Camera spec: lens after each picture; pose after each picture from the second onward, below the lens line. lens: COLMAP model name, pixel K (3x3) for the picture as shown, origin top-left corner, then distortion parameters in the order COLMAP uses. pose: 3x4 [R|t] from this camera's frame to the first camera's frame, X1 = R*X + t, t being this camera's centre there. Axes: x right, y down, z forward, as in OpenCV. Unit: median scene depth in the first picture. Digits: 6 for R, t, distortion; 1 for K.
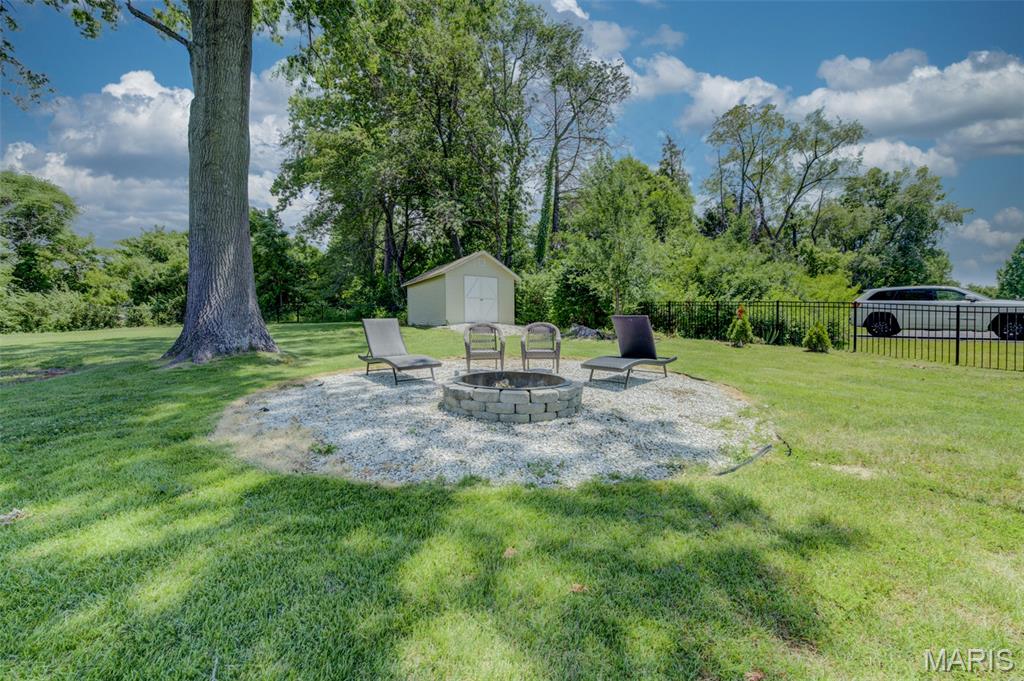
lens RADIAL K [[412.8, 0, 516.0], [0, 412.8, 341.7], [0, 0, 1]] dist [-0.000458, -0.000091]
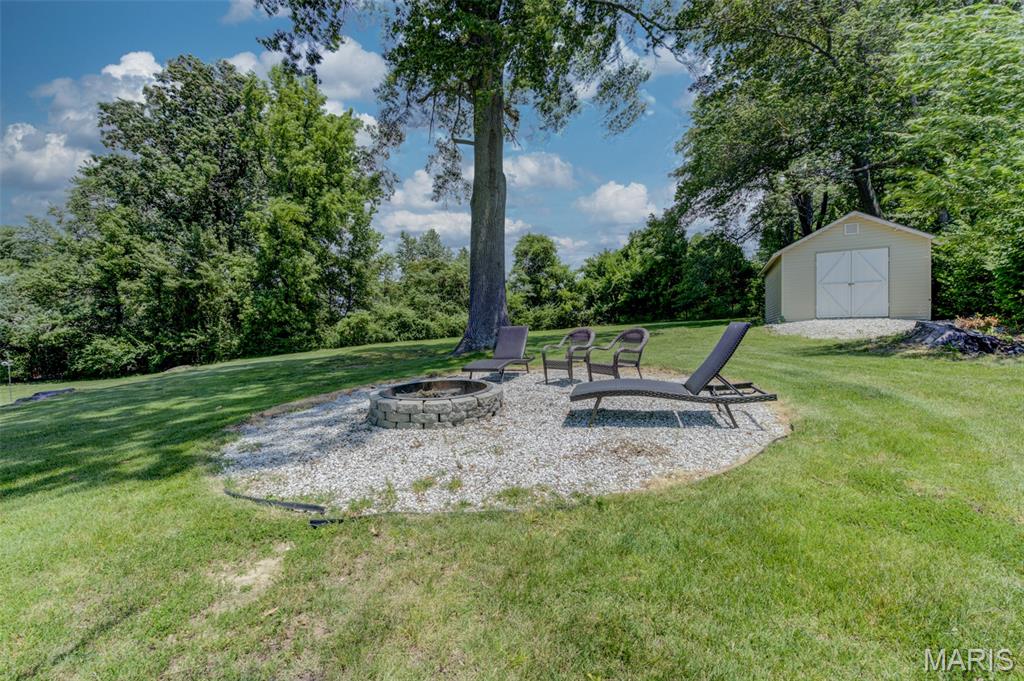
lens RADIAL K [[412.8, 0, 515.3], [0, 412.8, 336.7], [0, 0, 1]] dist [-0.000458, -0.000091]
pose [[0.517085, 0.007623, -0.855900, 0.157623], [-0.008532, 0.999957, 0.003752, -0.007270], [0.855891, 0.005362, 0.517128, 0.099753]]
